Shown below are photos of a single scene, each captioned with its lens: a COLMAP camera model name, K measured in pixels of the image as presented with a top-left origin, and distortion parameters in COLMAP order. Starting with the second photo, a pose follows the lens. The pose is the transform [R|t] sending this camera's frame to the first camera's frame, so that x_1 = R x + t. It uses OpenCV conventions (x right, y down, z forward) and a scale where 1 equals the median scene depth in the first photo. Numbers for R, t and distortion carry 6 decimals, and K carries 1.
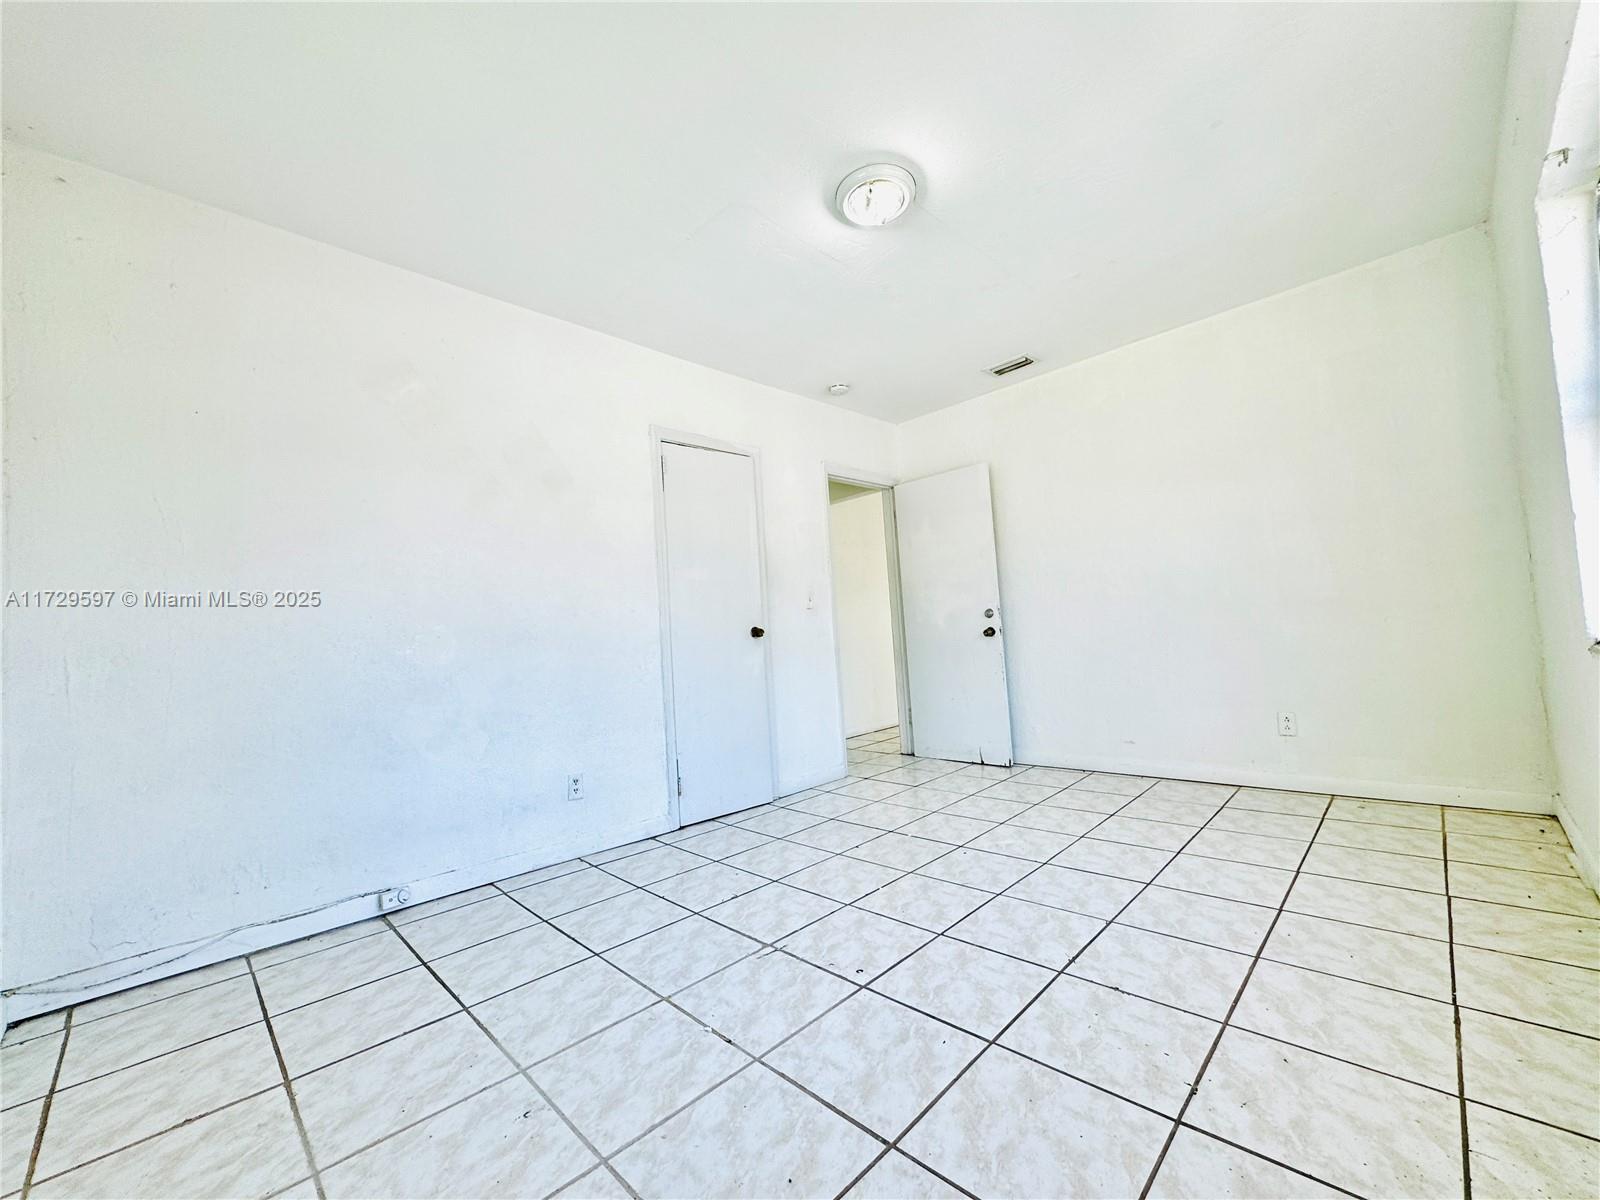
lens RADIAL K [[637.2, 0, 803.0], [0, 637.2, 603.7], [0, 0, 1]] dist [0.013873, -0.003227]
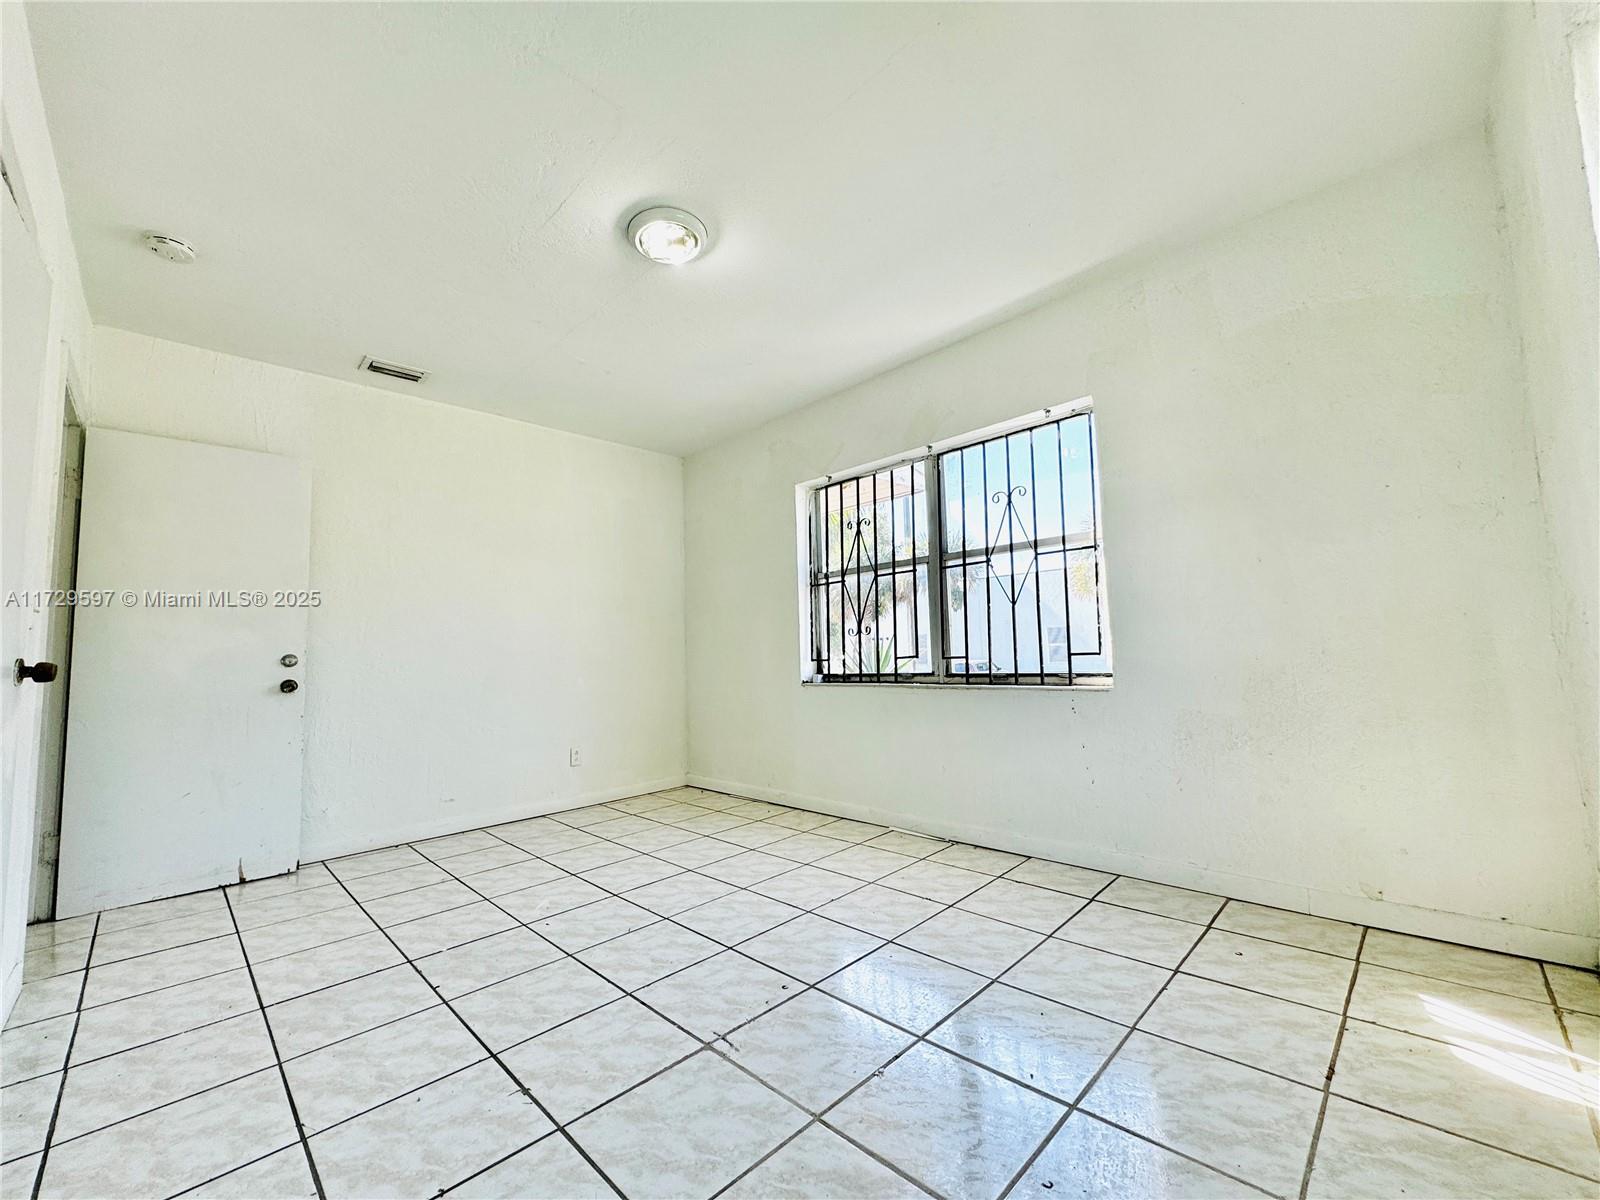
lens RADIAL K [[637.2, 0, 788.5], [0, 637.2, 610.6], [0, 0, 1]] dist [0.013873, -0.003227]
pose [[0.004613, 0.143338, 0.989663, -0.114367], [-0.020577, 0.989478, -0.143216, 0.013579], [-0.999778, -0.019704, 0.007514, 0.111896]]
